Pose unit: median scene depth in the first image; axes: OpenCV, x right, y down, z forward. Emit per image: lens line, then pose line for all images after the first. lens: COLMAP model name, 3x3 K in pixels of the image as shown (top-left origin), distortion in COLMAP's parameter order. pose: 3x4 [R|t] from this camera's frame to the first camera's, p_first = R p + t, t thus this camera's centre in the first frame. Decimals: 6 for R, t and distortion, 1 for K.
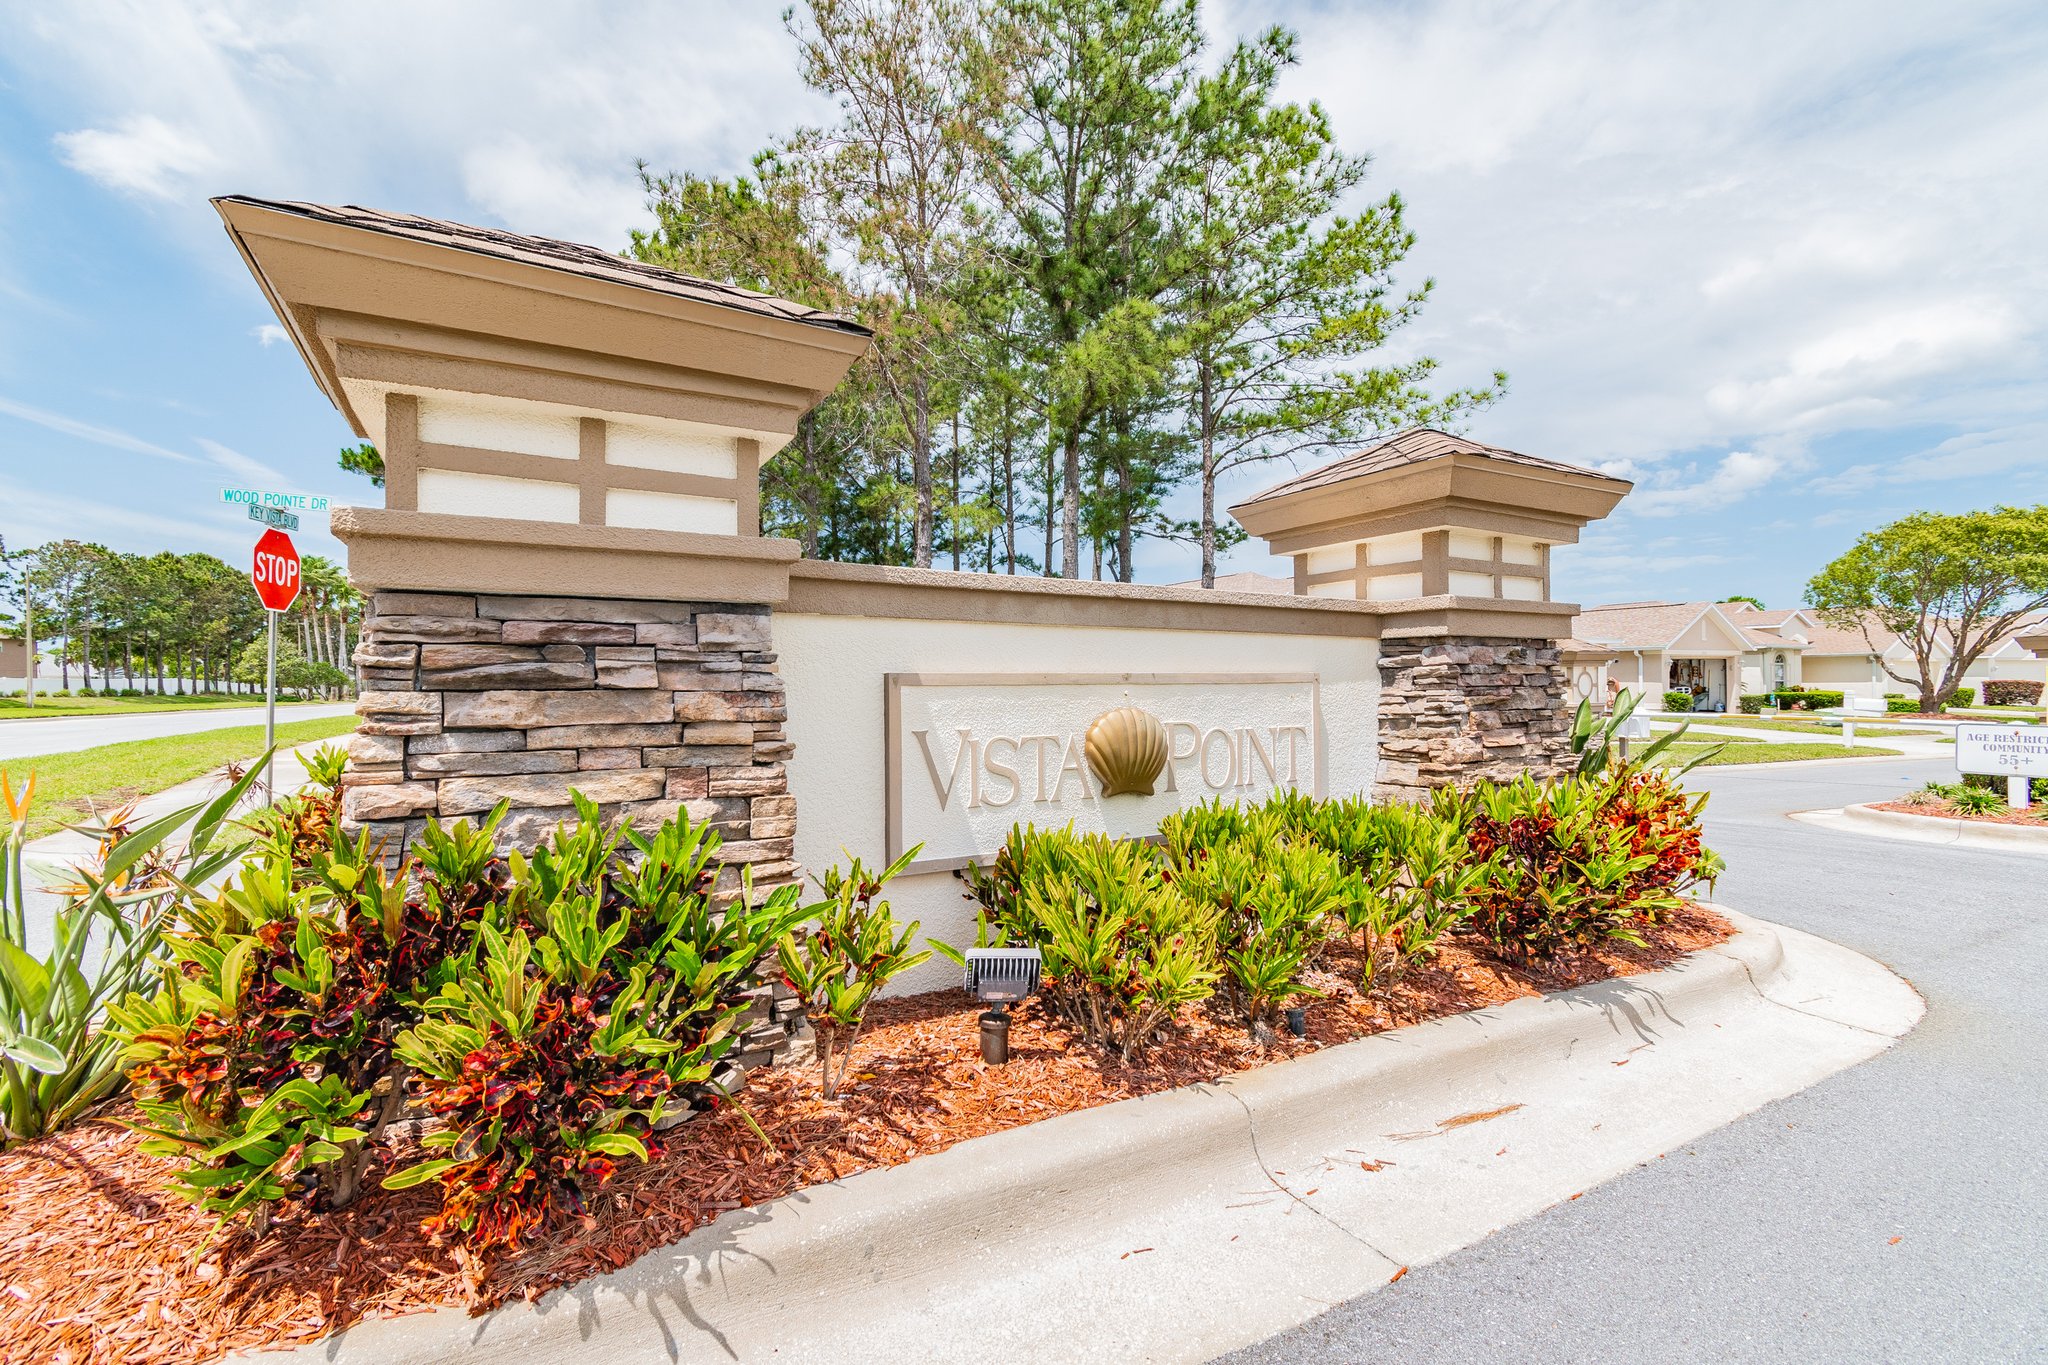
lens RADIAL K [[801.0, 0, 1024.0], [0, 801.0, 682.5], [0, 0, 1]] dist [-0.031340, 0.000639]
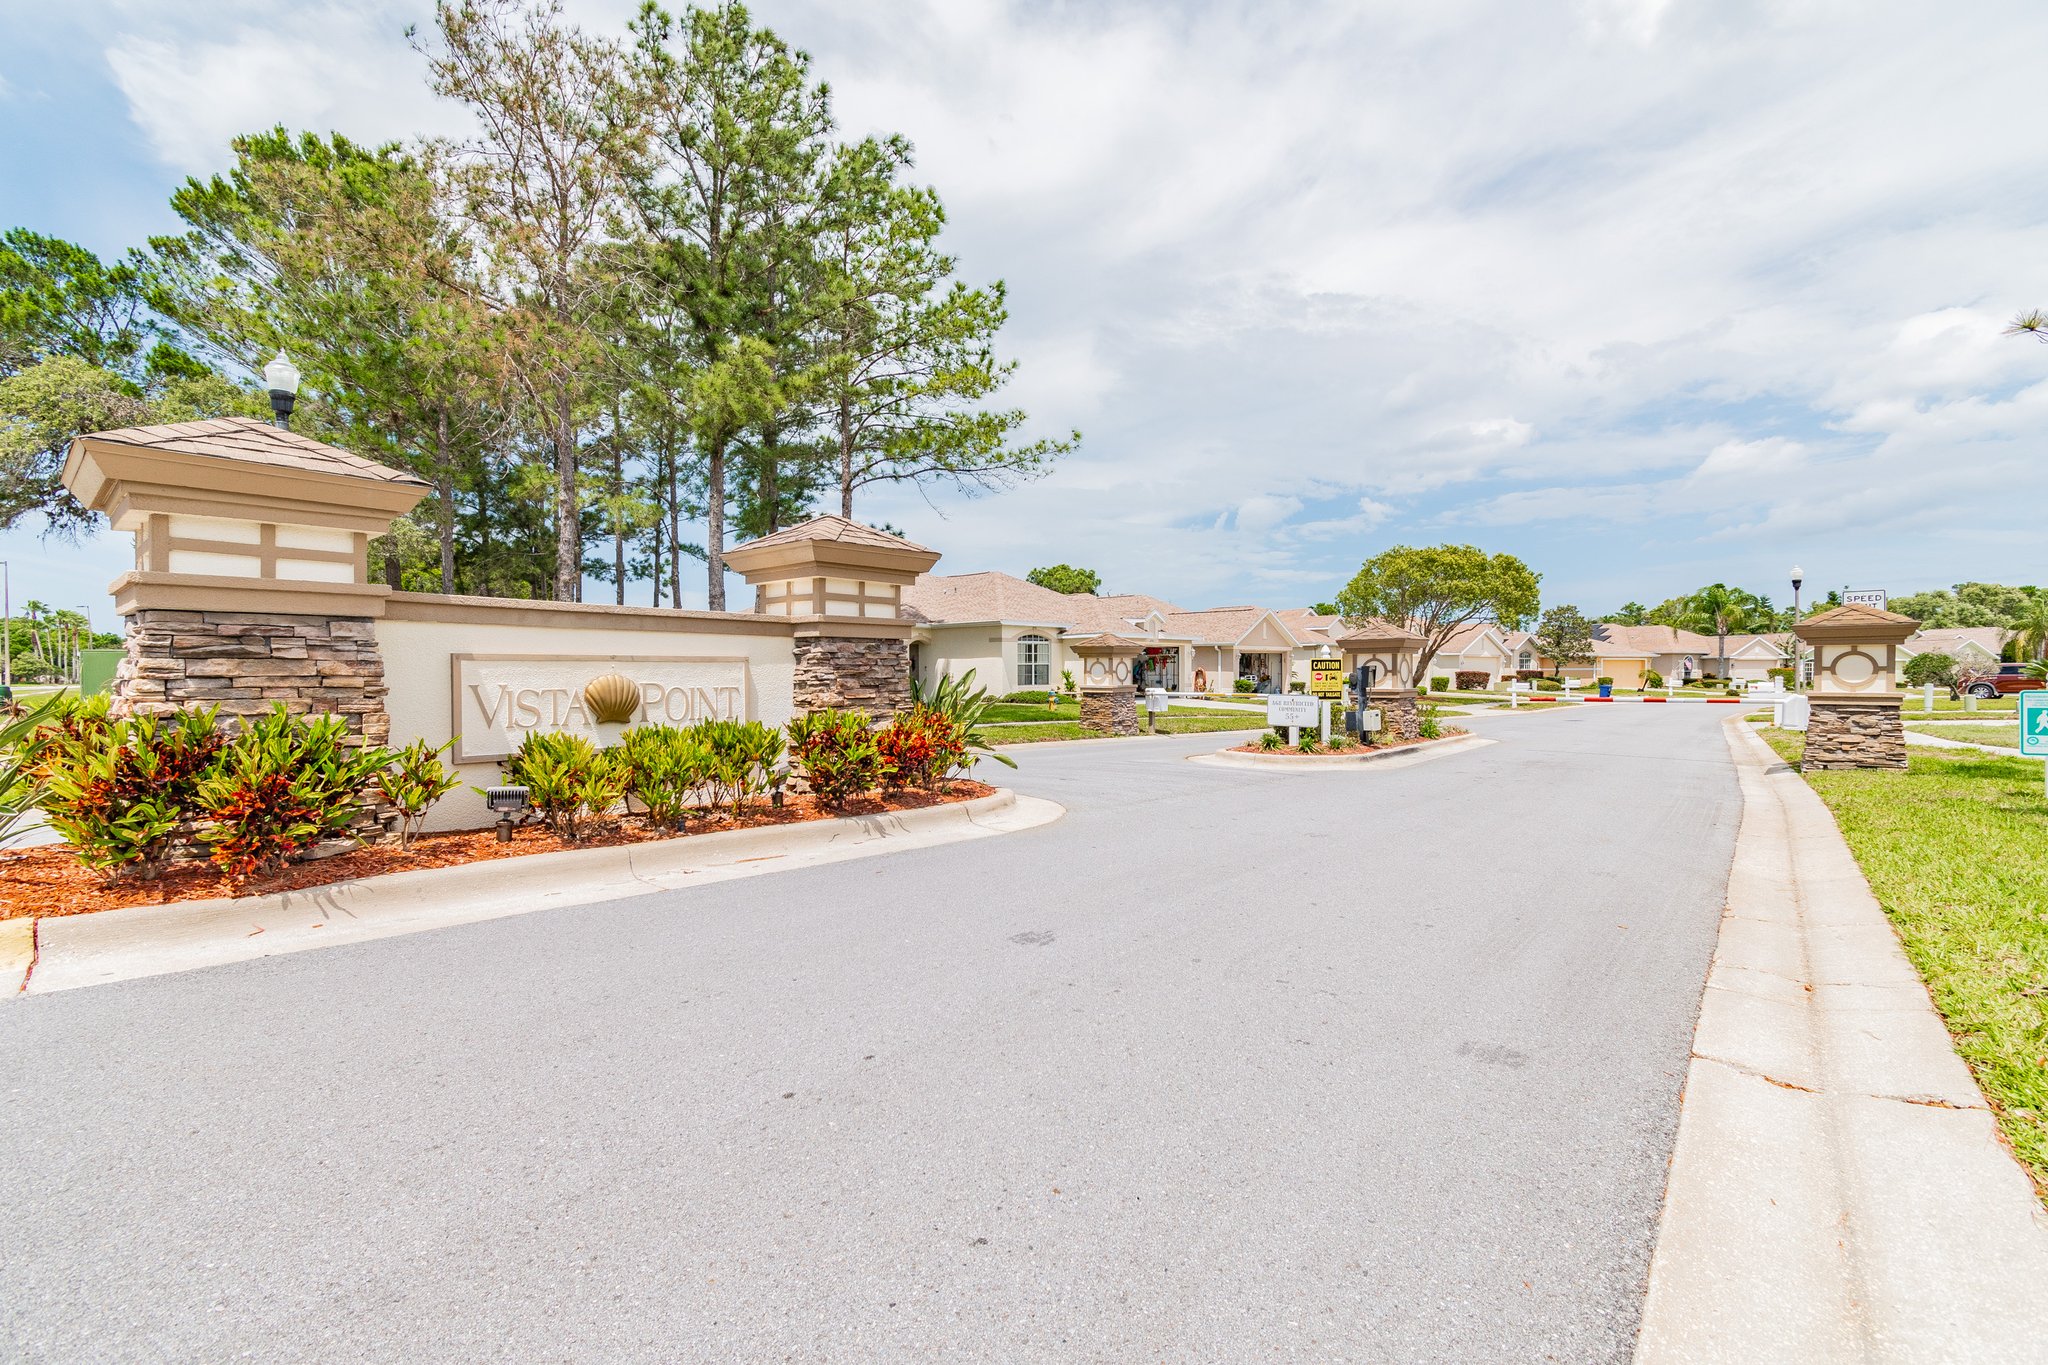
lens RADIAL K [[801.0, 0, 1024.0], [0, 801.0, 682.5], [0, 0, 1]] dist [-0.031340, 0.000639]
pose [[0.935492, -0.000527, 0.353349, 0.314962], [-0.004364, 0.999905, 0.013047, 0.019841], [-0.353322, -0.013747, 0.935401, -0.869861]]
